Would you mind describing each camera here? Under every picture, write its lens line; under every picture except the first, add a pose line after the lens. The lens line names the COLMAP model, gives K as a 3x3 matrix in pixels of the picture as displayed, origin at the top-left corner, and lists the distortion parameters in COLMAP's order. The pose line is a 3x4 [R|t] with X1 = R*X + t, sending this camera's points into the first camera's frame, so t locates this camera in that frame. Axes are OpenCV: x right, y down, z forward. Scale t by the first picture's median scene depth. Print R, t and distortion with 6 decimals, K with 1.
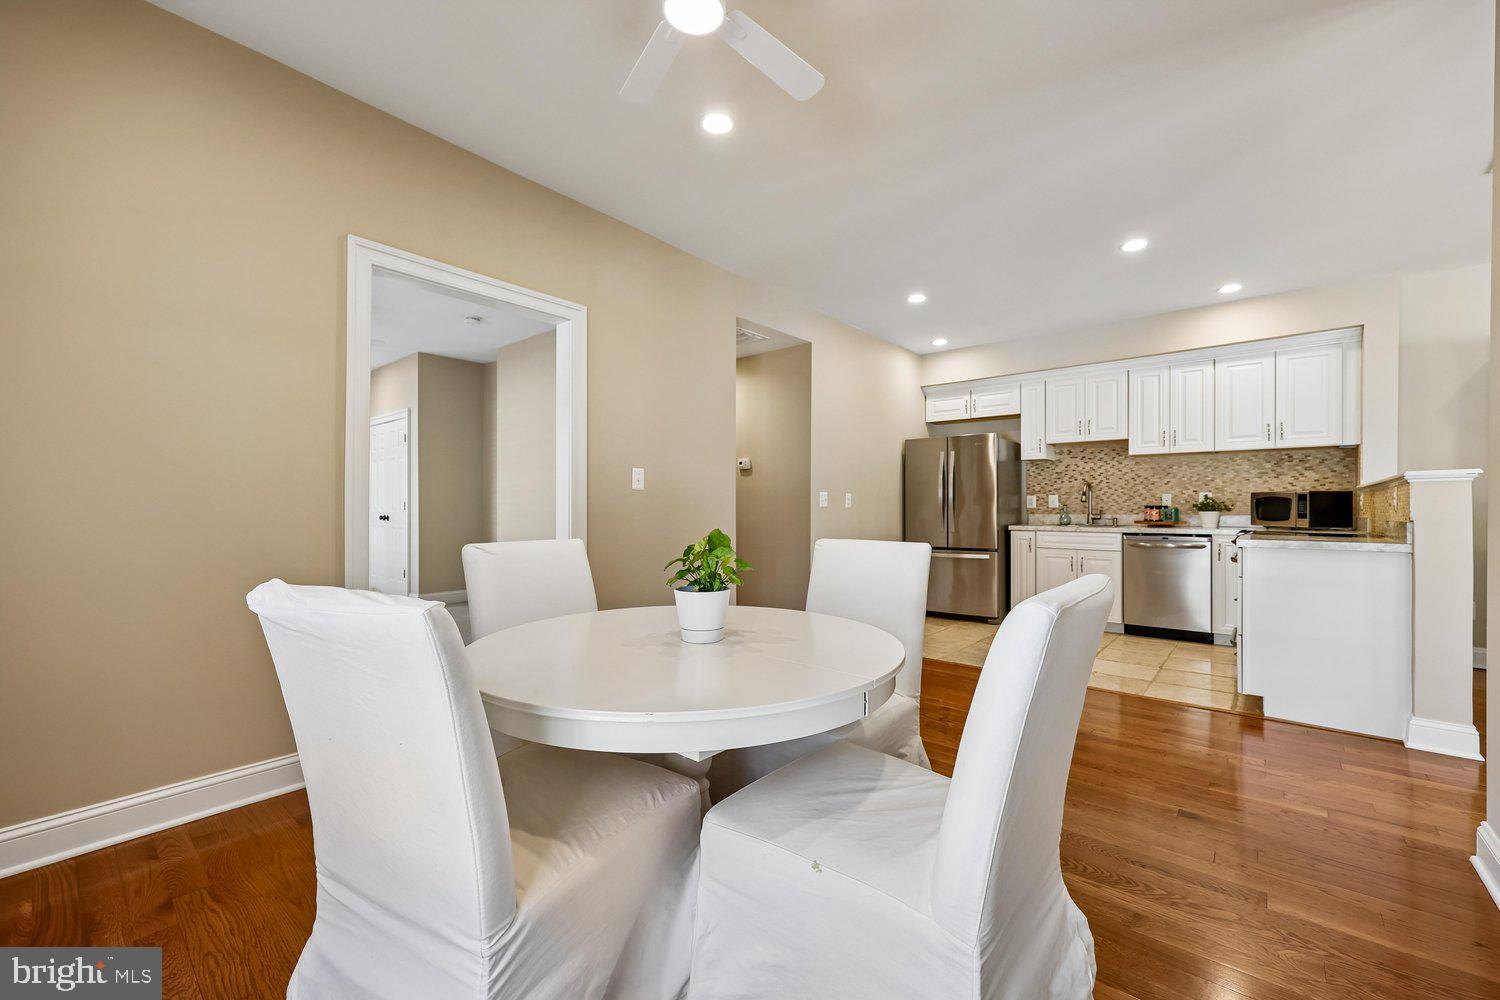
lens RADIAL K [[604.2, 0, 753.2], [0, 604.2, 505.8], [0, 0, 1]] dist [-0.003617, 0.000307]
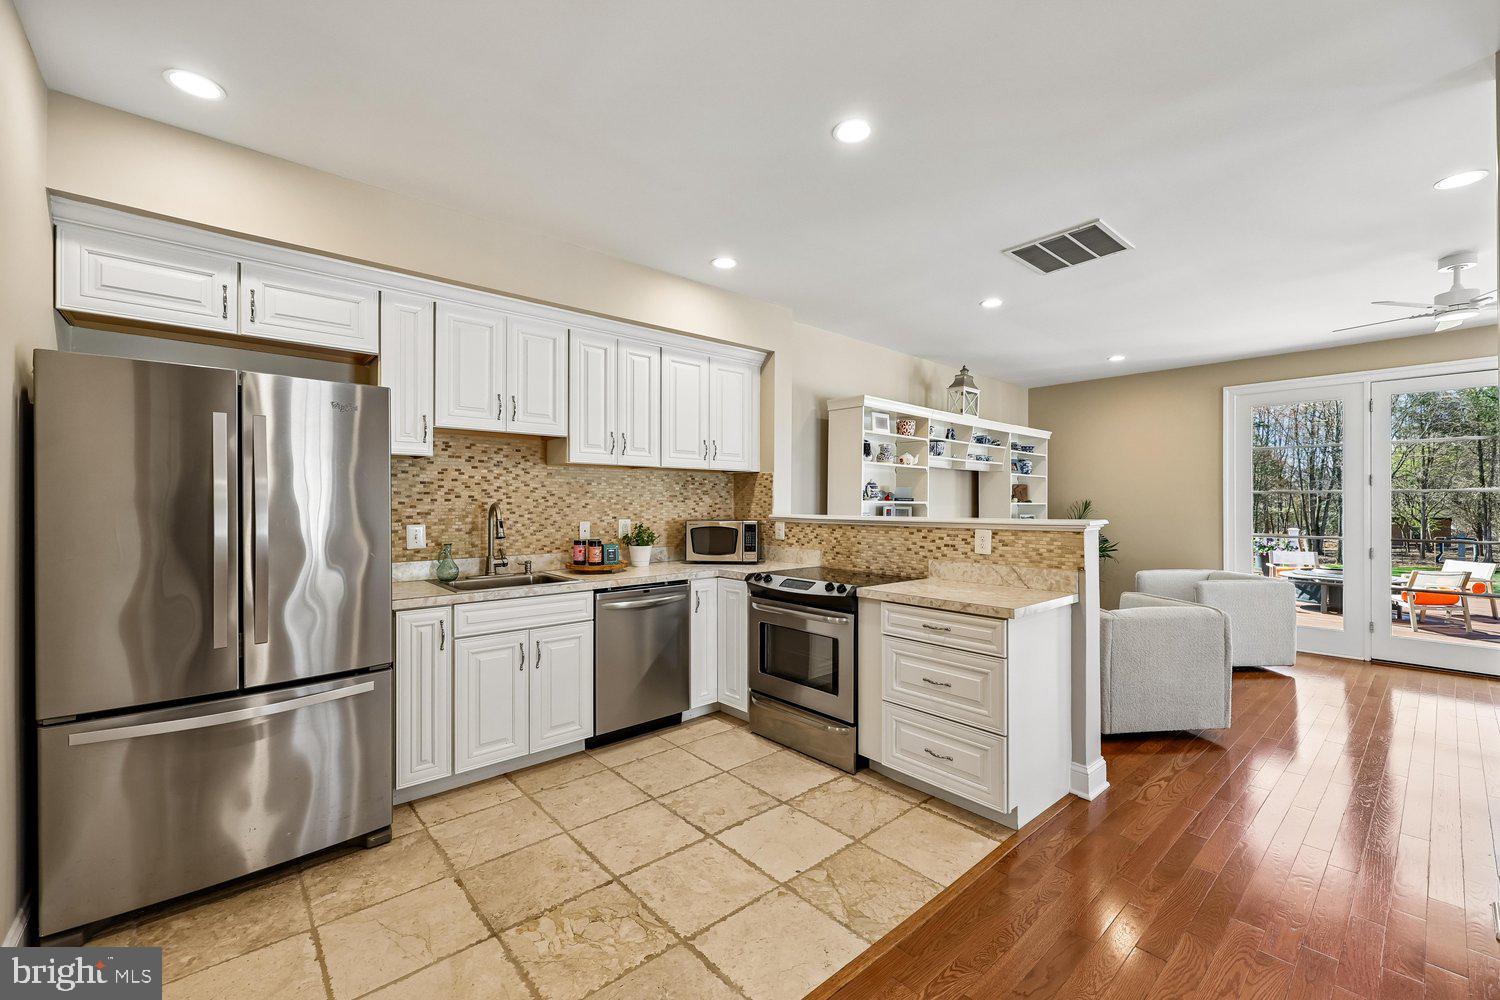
lens RADIAL K [[604.2, 0, 748.3], [0, 604.2, 500.6], [0, 0, 1]] dist [-0.003617, 0.000307]
pose [[0.131215, -0.000661, 0.991354, 0.018111], [-0.005496, 0.999984, 0.001394, -0.044310], [-0.991339, -0.005631, 0.131209, 0.699498]]
